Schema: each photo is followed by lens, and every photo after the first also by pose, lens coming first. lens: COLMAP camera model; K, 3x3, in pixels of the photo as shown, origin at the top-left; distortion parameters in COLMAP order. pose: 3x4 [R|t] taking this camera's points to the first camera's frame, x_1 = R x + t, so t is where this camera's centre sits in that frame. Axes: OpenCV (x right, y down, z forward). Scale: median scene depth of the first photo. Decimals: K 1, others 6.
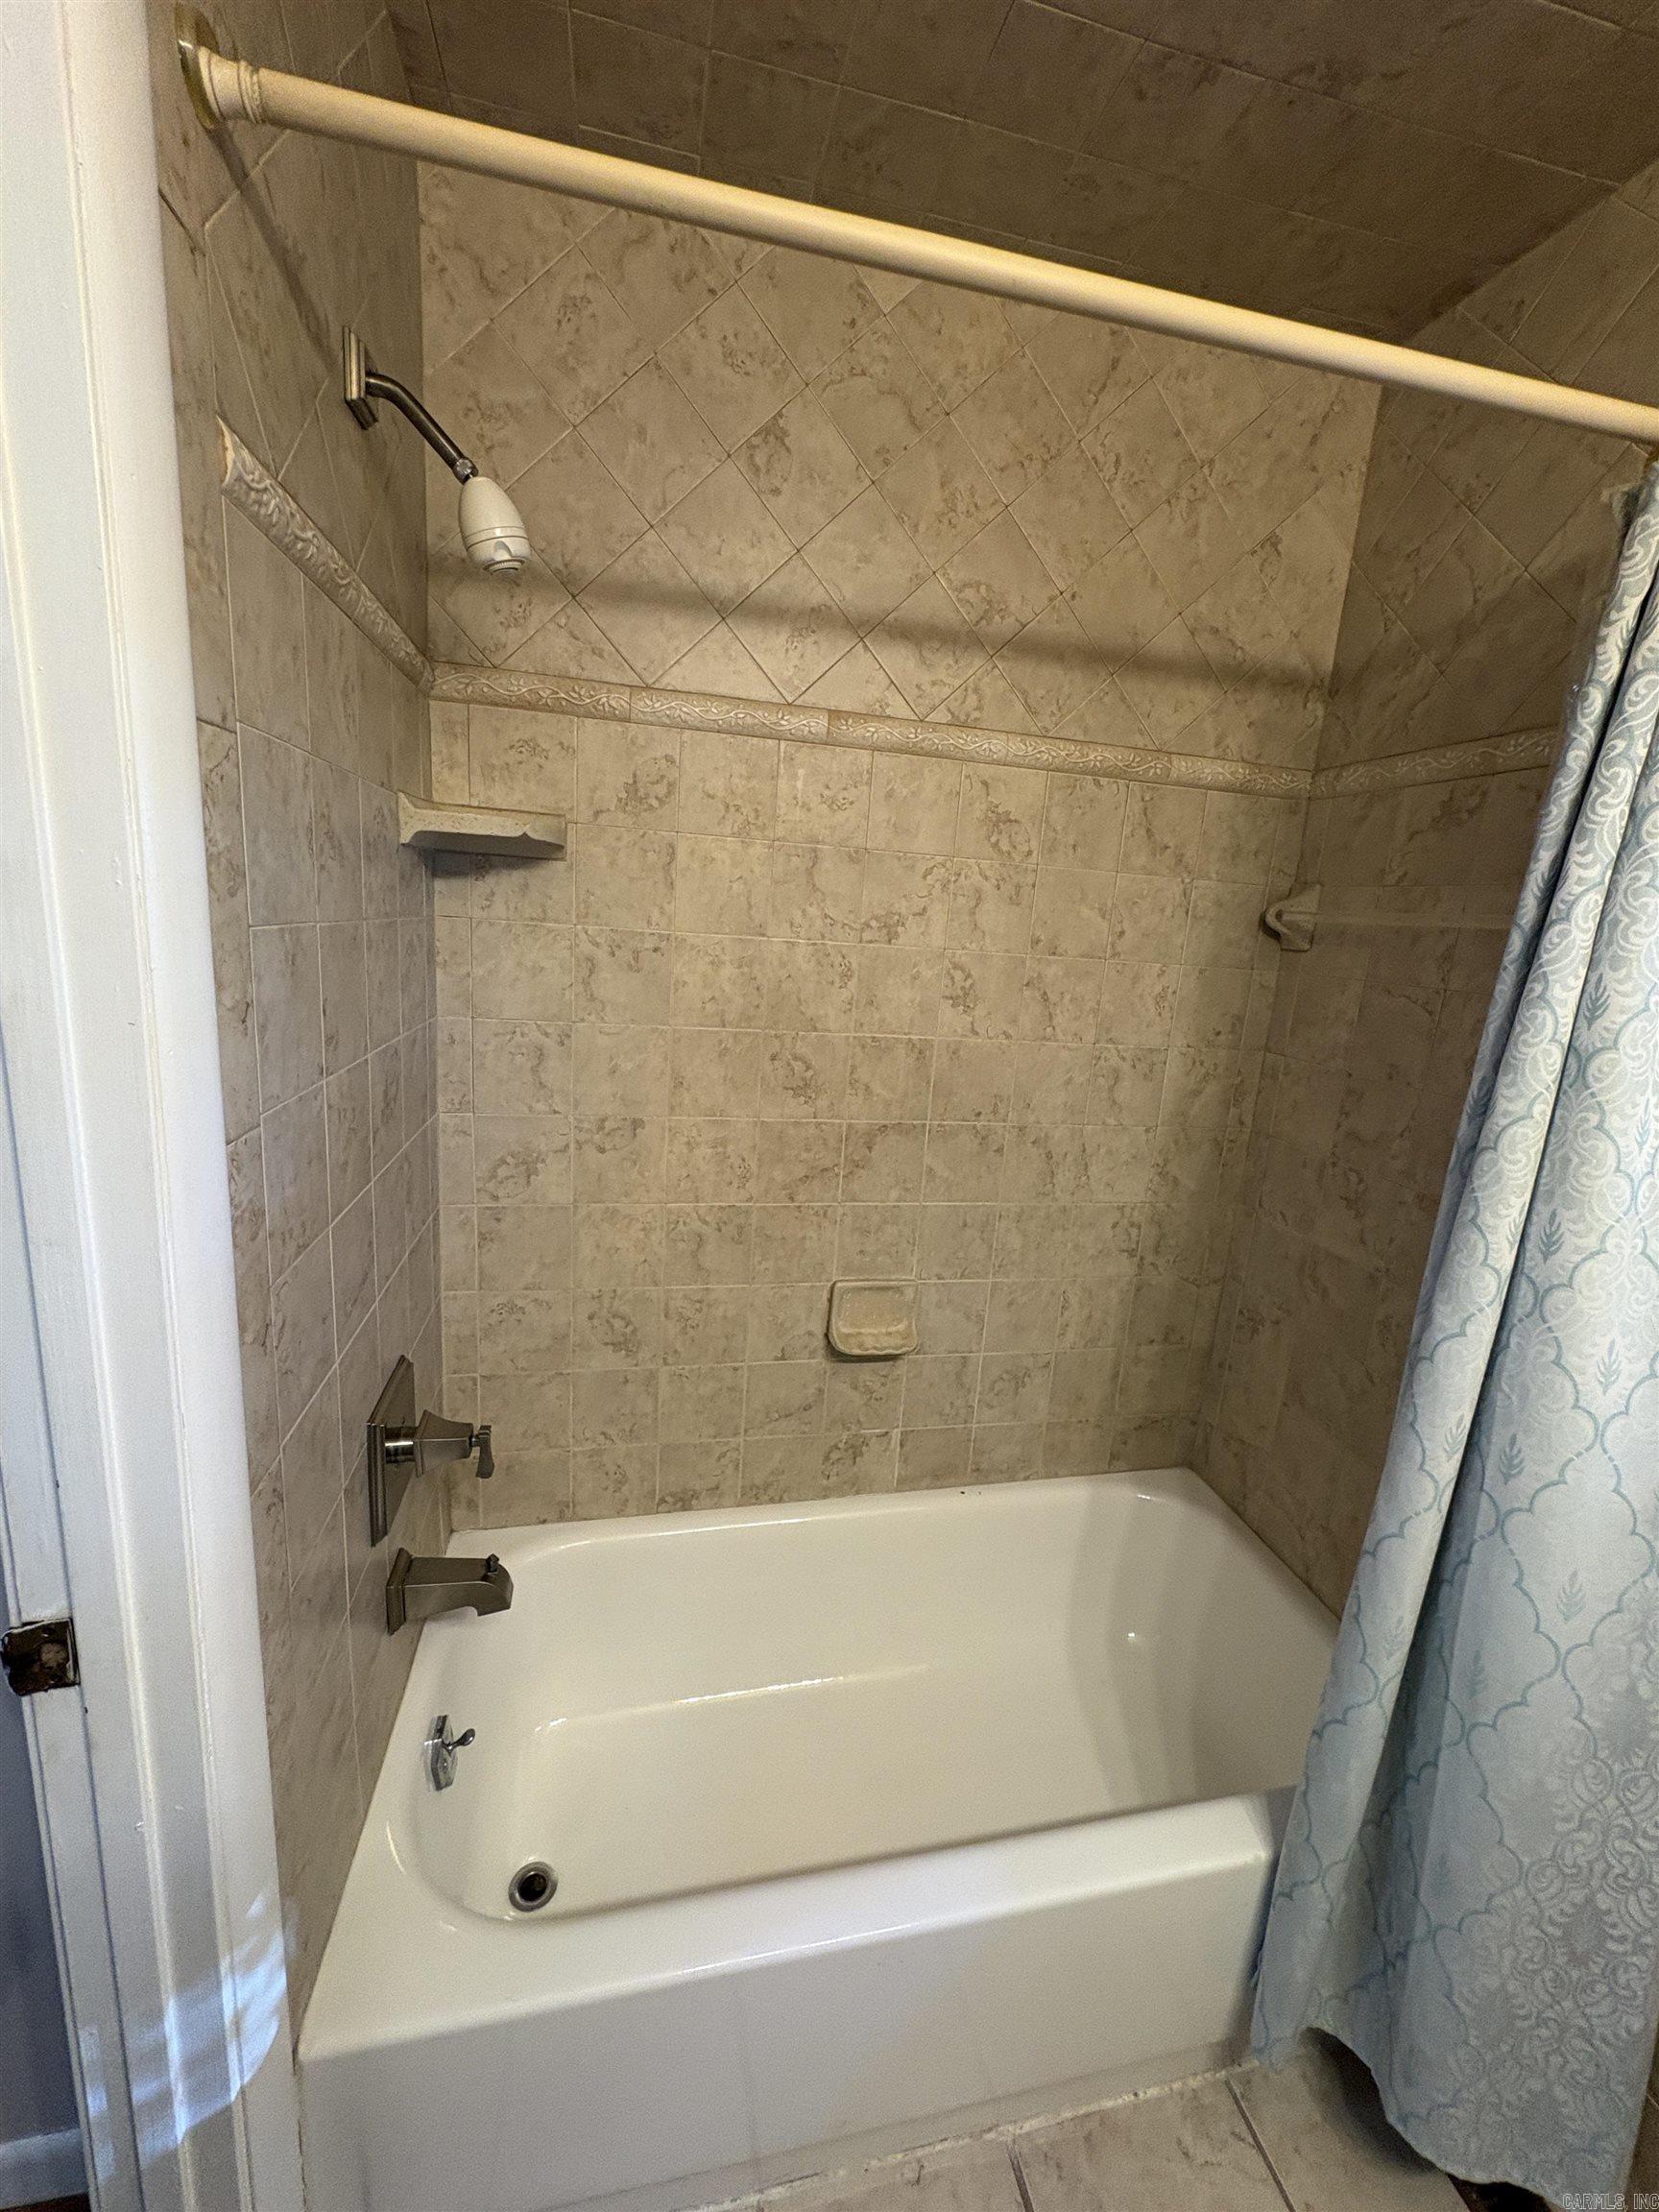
lens RADIAL K [[880.1, 0, 834.6], [0, 880.1, 1110.9], [0, 0, 1]] dist [-0.001242, 0.000664]
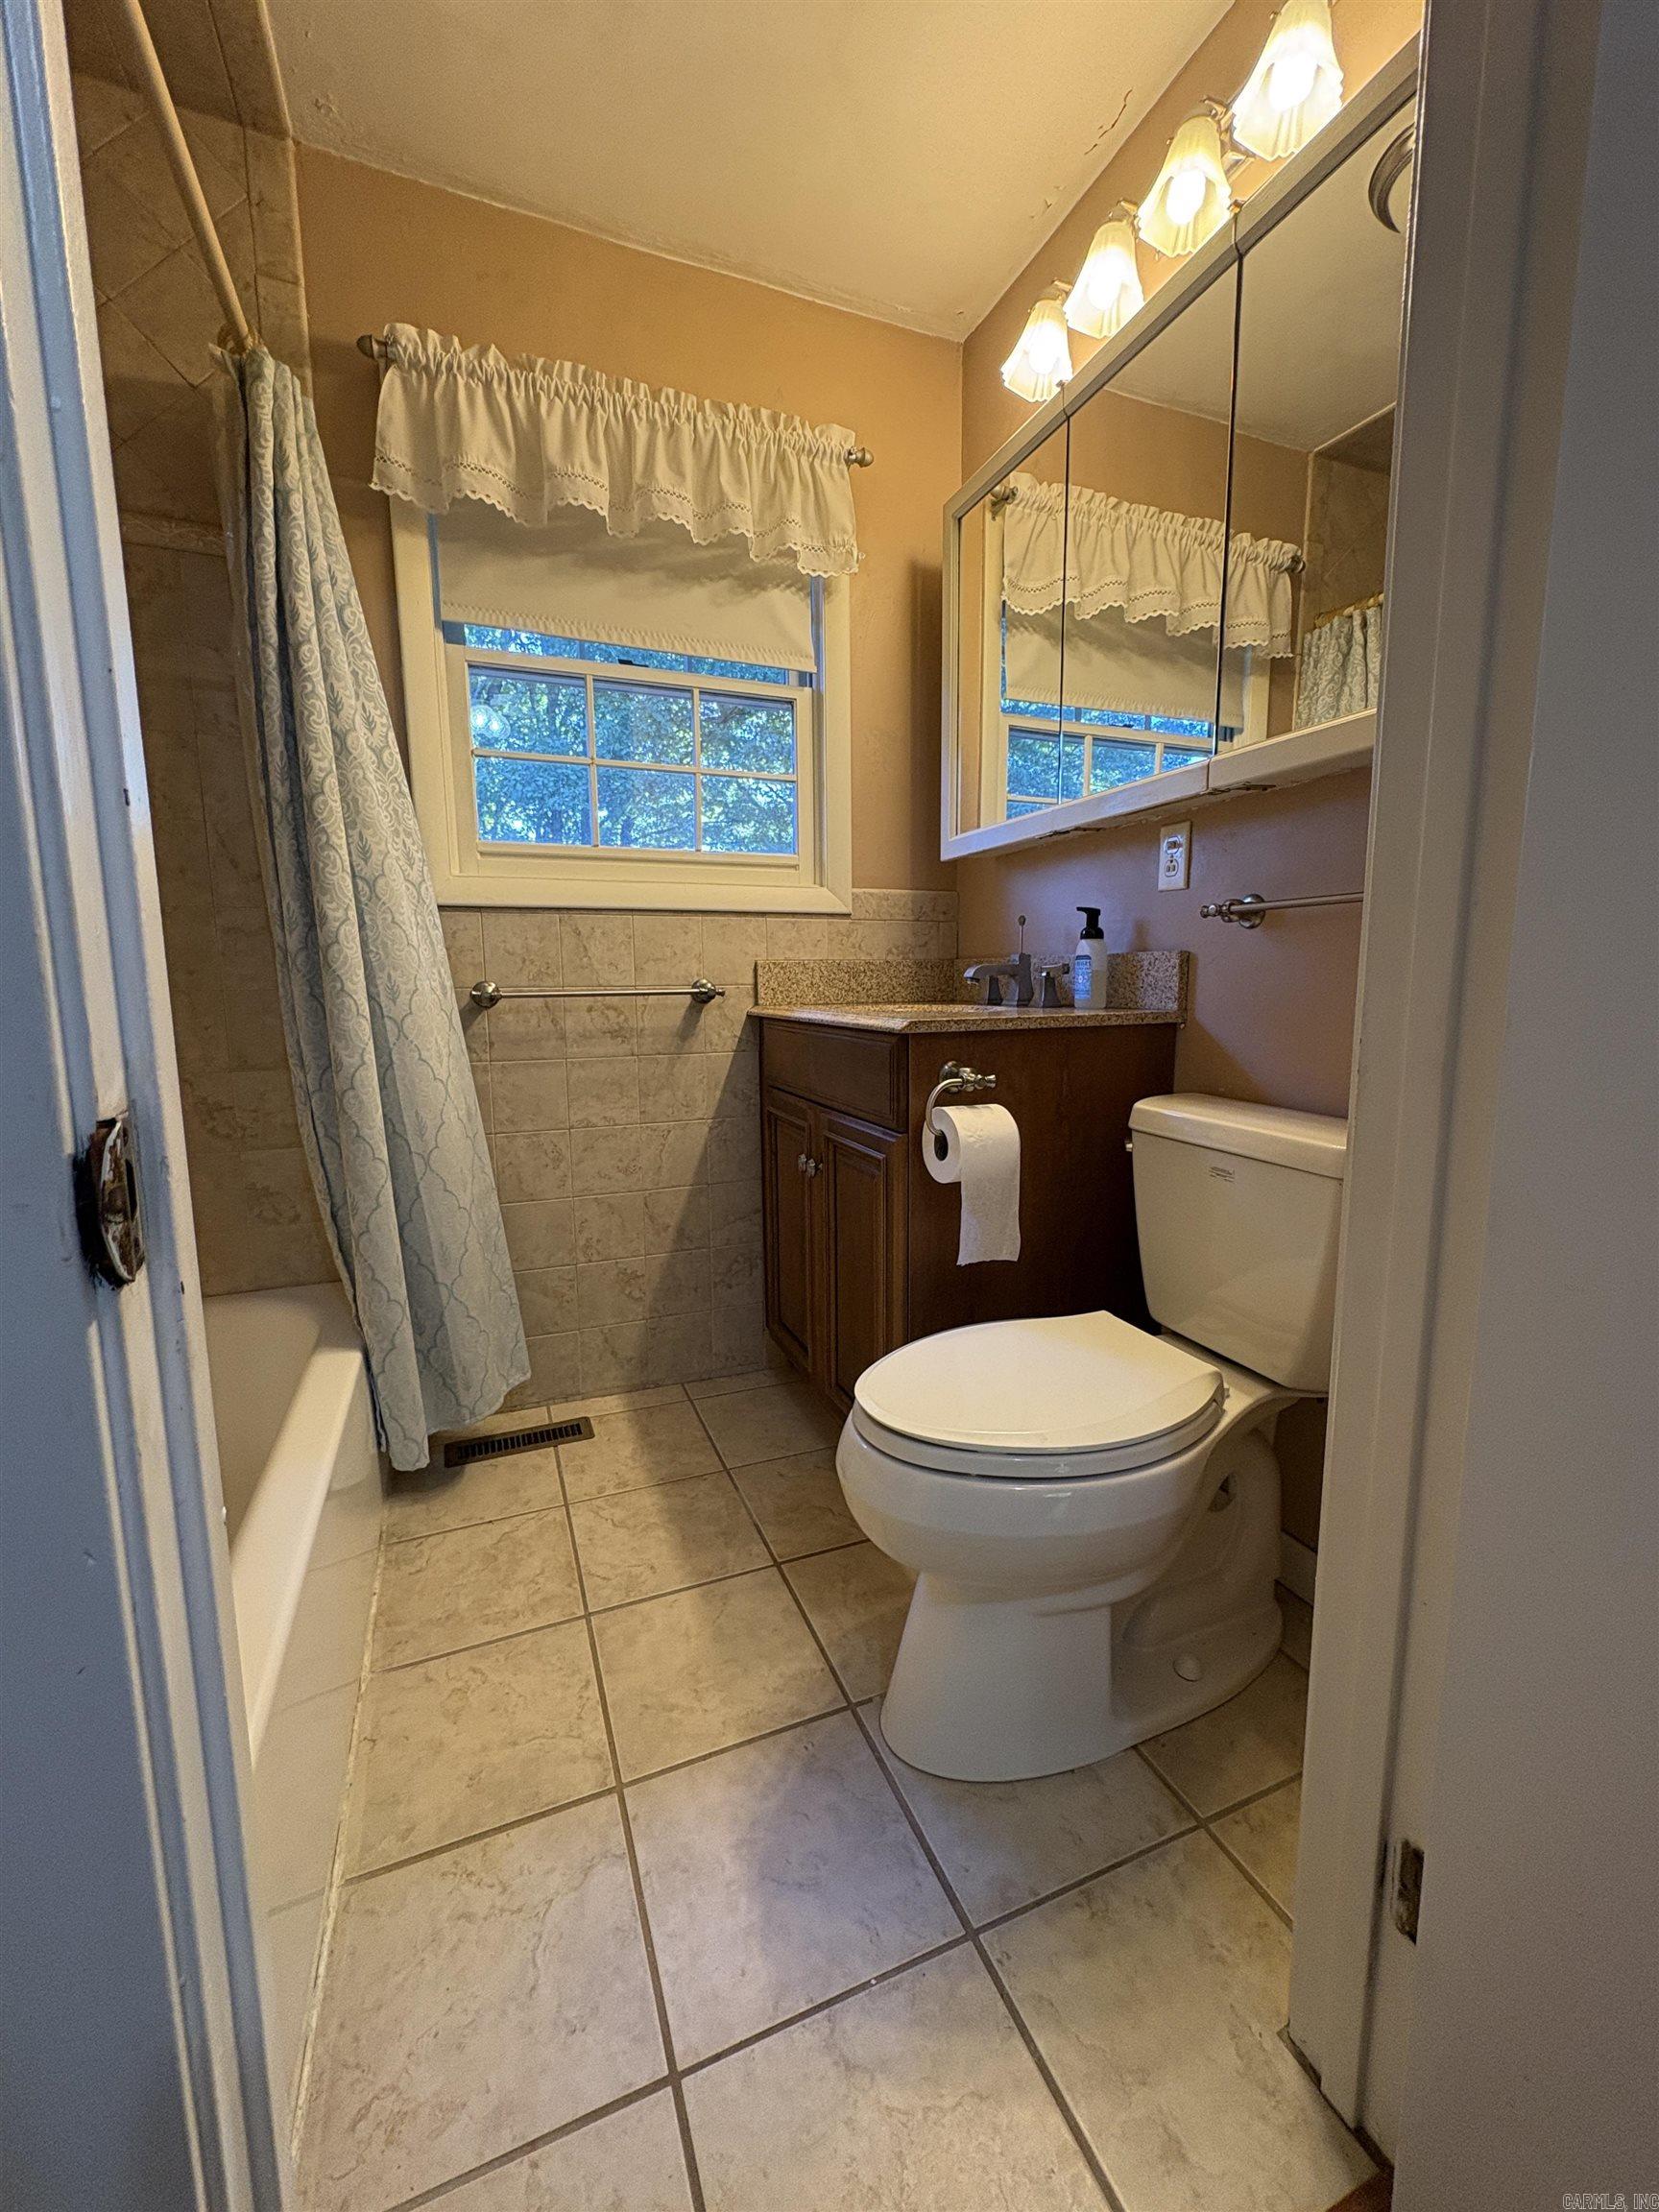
lens RADIAL K [[880.1, 0, 829.7], [0, 880.1, 1107.4], [0, 0, 1]] dist [-0.001242, 0.000664]
pose [[-0.169507, -0.211727, 0.962517, -0.572145], [0.202966, 0.948214, 0.244325, 0.210515], [-0.964402, 0.236773, -0.117756, 0.258695]]
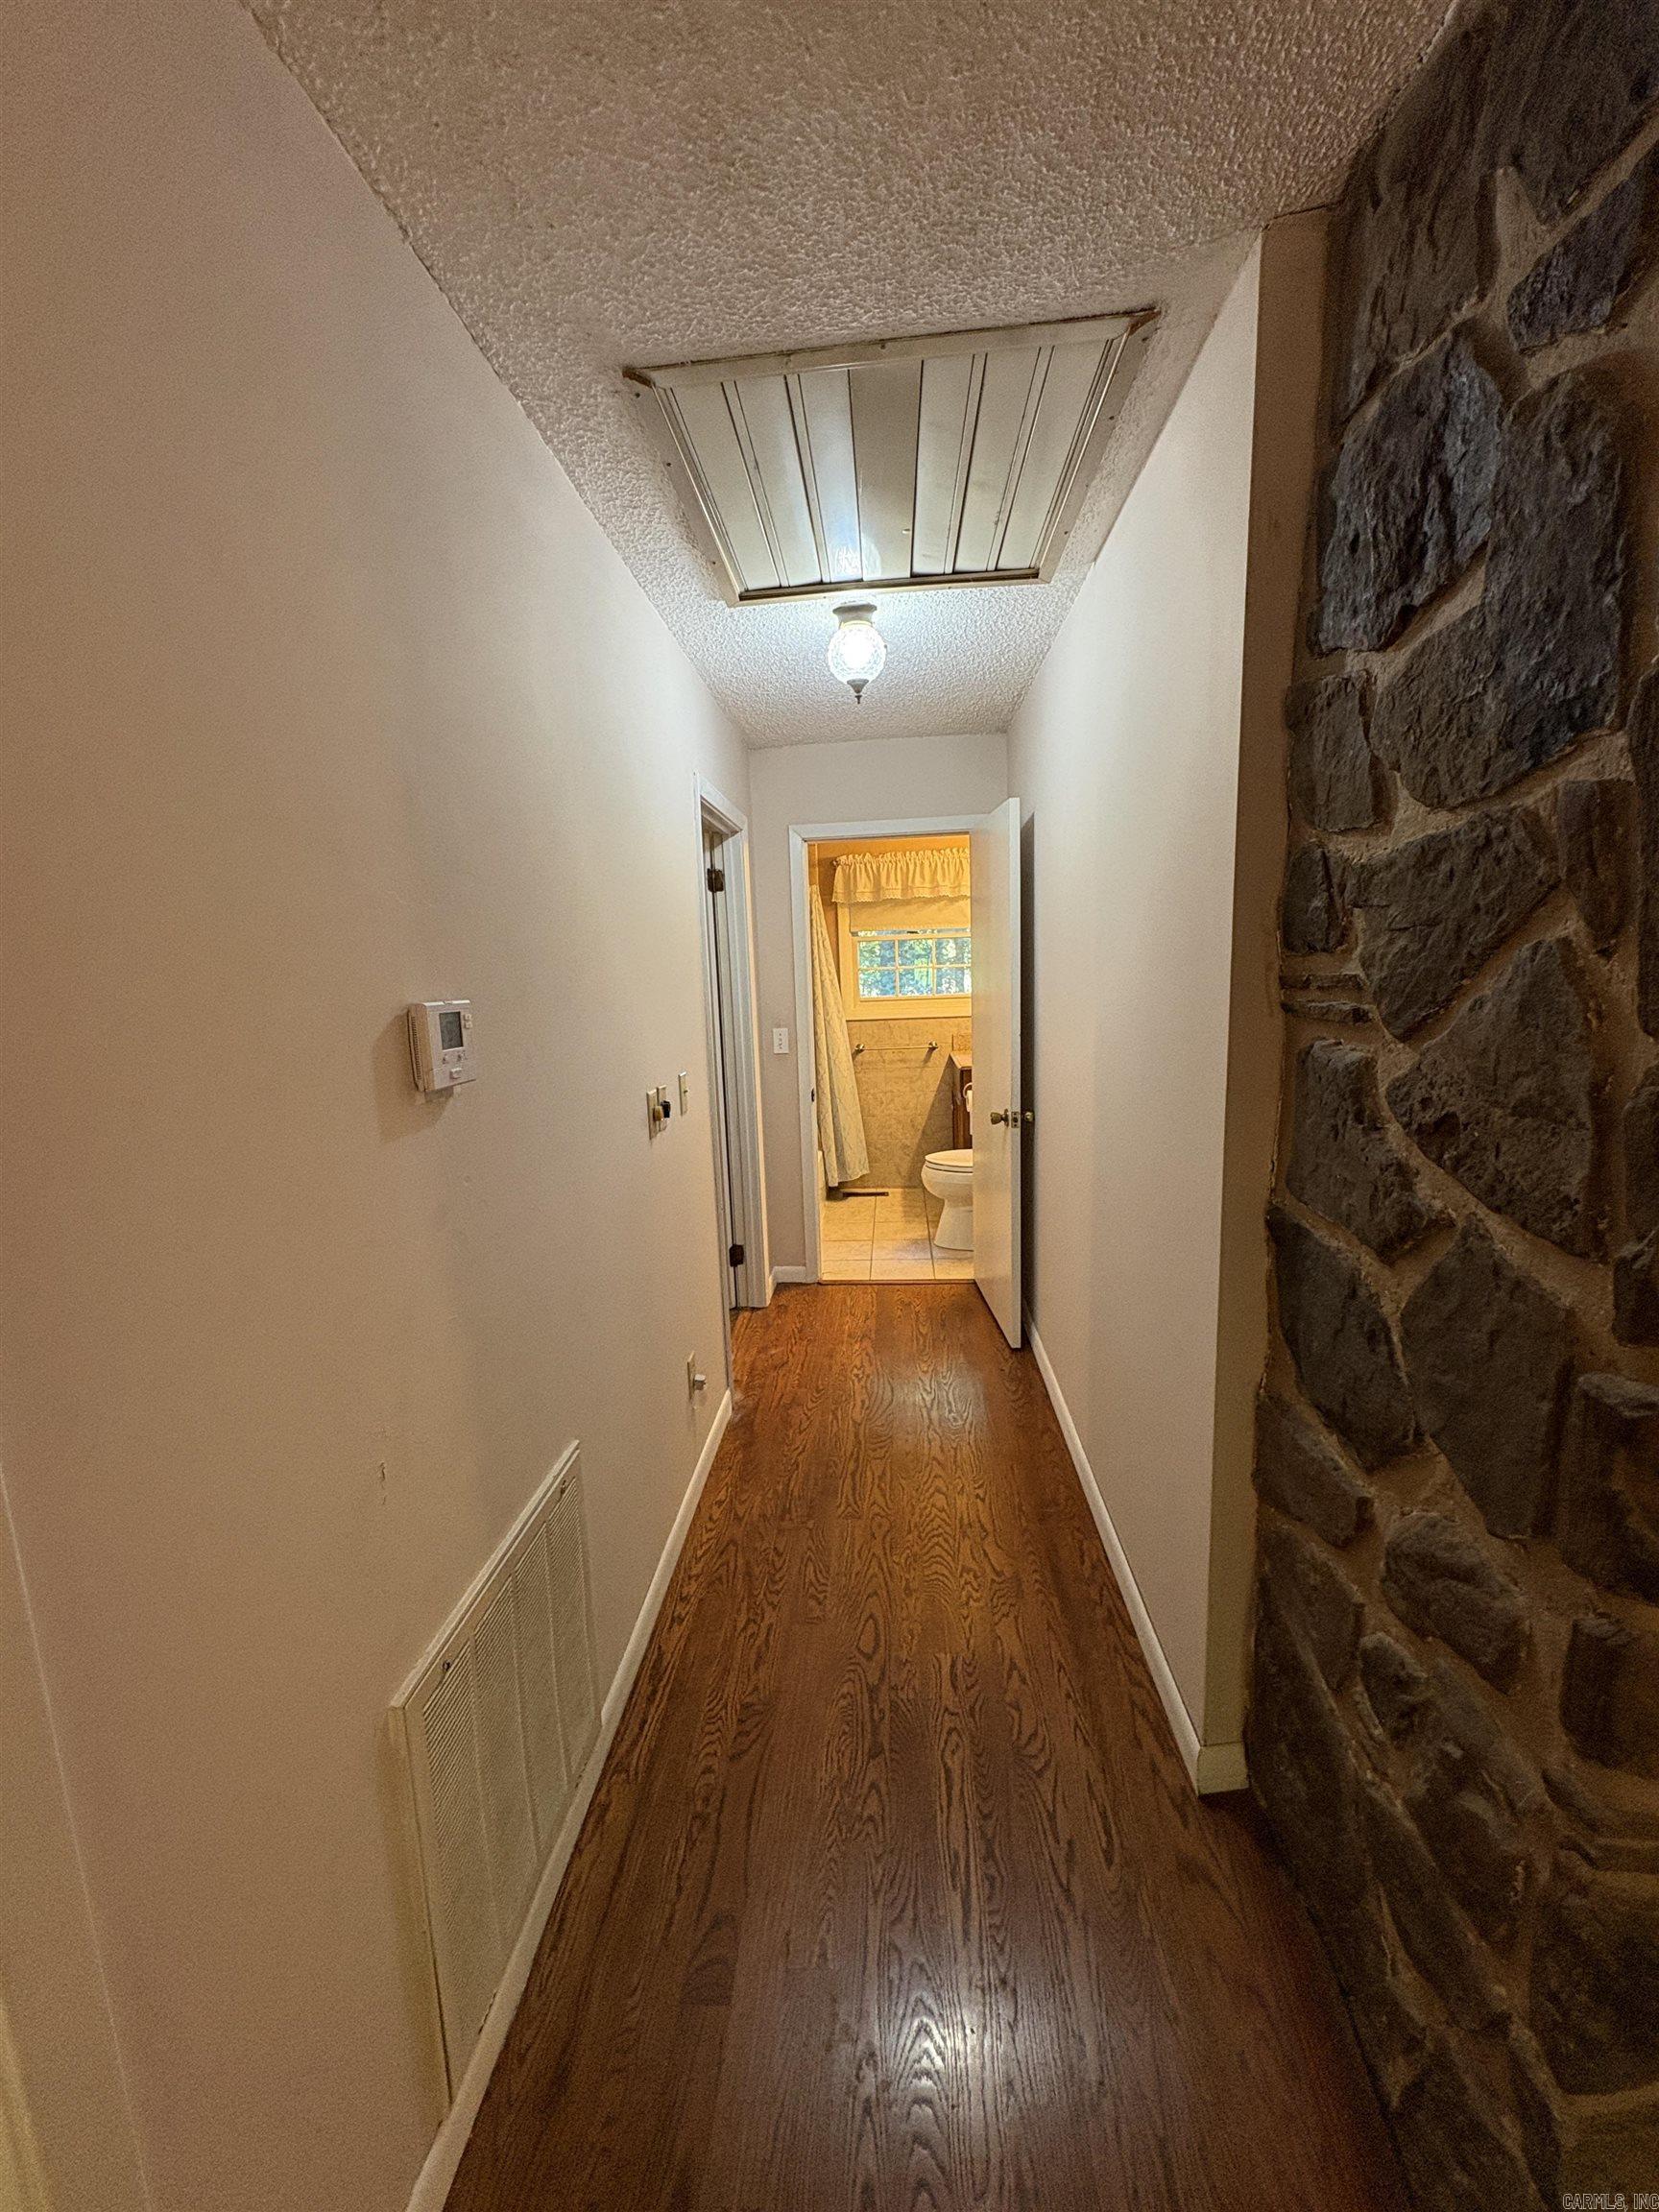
lens RADIAL K [[880.1, 0, 826.7], [0, 880.1, 1101.0], [0, 0, 1]] dist [-0.001242, 0.000664]
pose [[0.289035, -0.236174, 0.927729, -2.691063], [0.259298, 0.952179, 0.161614, -0.138357], [-0.921533, 0.193846, 0.336452, -0.489458]]
